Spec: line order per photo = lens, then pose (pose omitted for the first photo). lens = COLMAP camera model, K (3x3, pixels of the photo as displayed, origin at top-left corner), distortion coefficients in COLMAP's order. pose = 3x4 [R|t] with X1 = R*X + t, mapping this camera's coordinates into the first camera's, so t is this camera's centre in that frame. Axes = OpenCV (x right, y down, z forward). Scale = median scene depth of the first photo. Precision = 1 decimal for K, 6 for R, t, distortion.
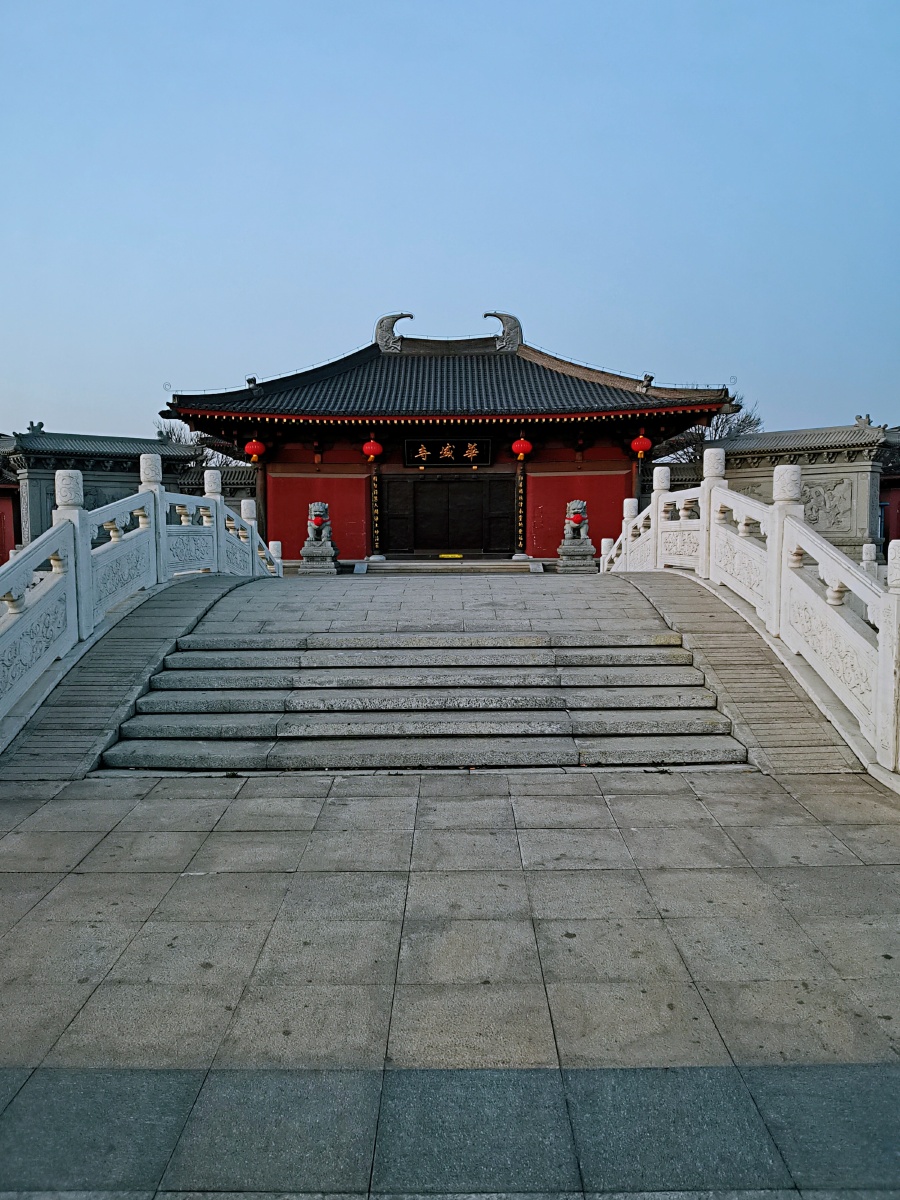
lens RADIAL K [[944.3, 0, 450.1], [0, 944.3, 621.0], [0, 0, 1]] dist [0.056066, -0.002196]
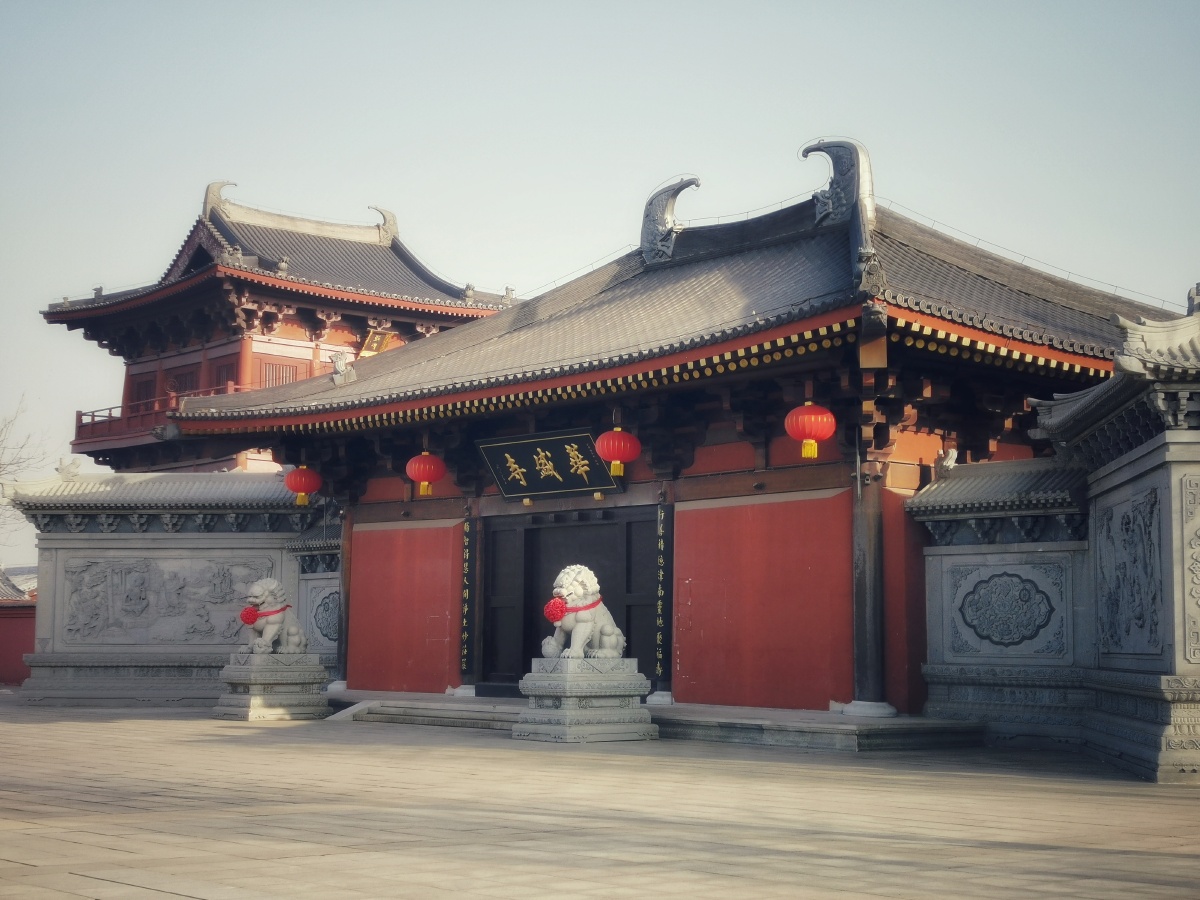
lens RADIAL K [[2016.2, 0, 600.0], [0, 2016.2, 450.0], [0, 0, 1]] dist [0.245516, -0.011358]
pose [[0.631944, -0.060197, -0.772673, 0.819192], [-0.083110, 0.985966, -0.144787, -0.046862], [0.770545, 0.155714, 0.618072, 0.425156]]
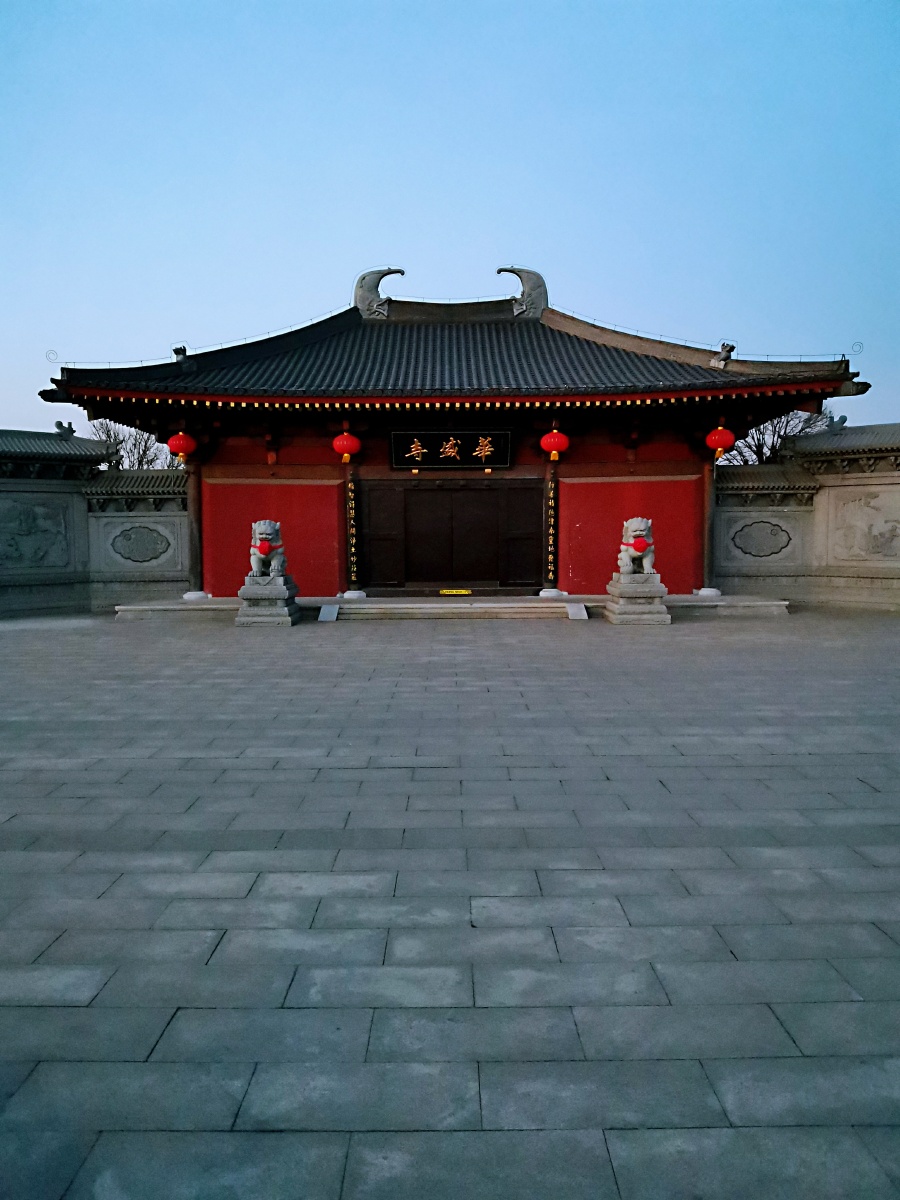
lens RADIAL K [[907.7, 0, 448.8], [0, 907.7, 617.3], [0, 0, 1]] dist [0.016782, -0.002754]
pose [[0.999992, -0.000124, 0.004075, -0.007324], [0.000126, 1.000000, -0.000430, -0.051873], [-0.004074, 0.000430, 0.999992, 0.318983]]
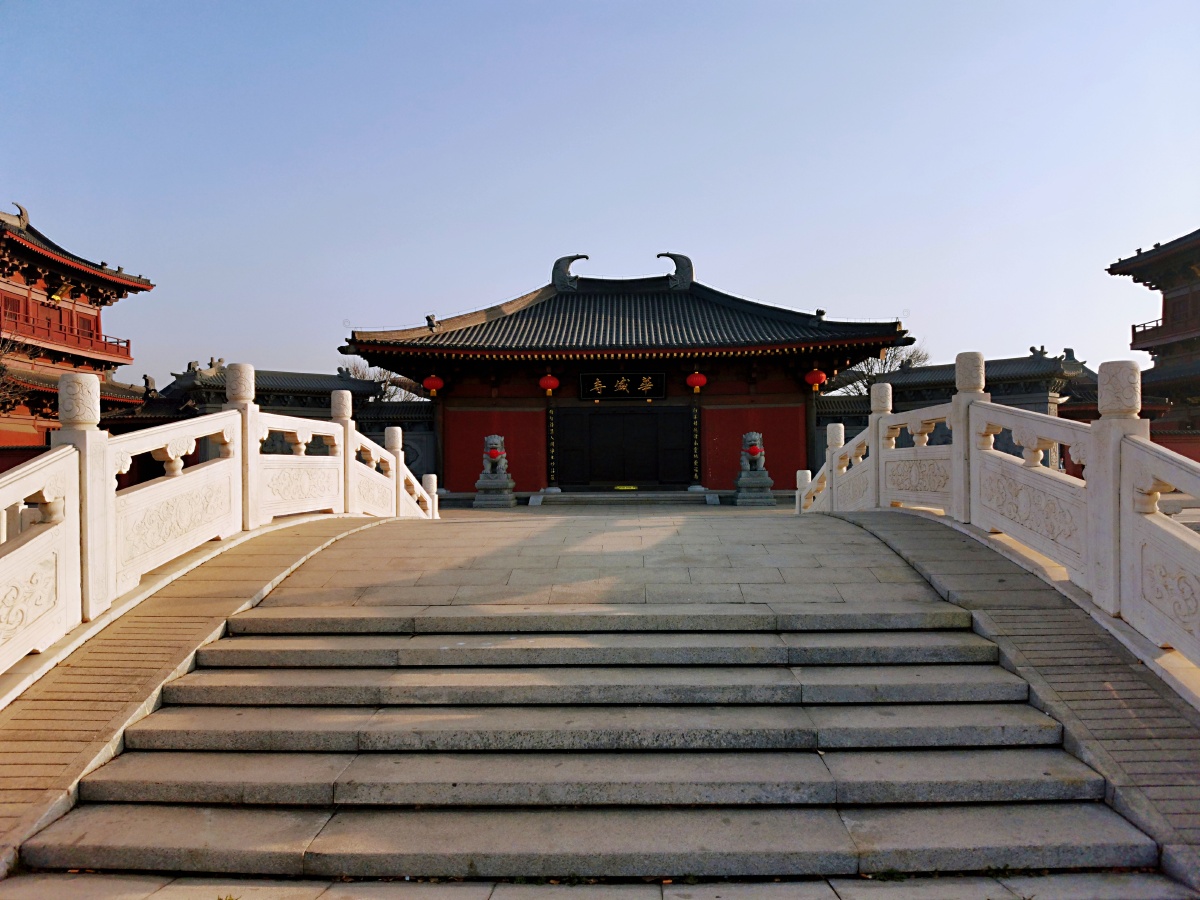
lens RADIAL K [[907.7, 0, 600.0], [0, 907.7, 450.0], [0, 0, 1]] dist [0.016782, -0.002754]
pose [[0.999602, -0.004088, -0.027927, 0.000023], [0.001003, 0.993976, -0.109598, -0.003871], [0.028206, 0.109526, 0.993584, 0.045060]]
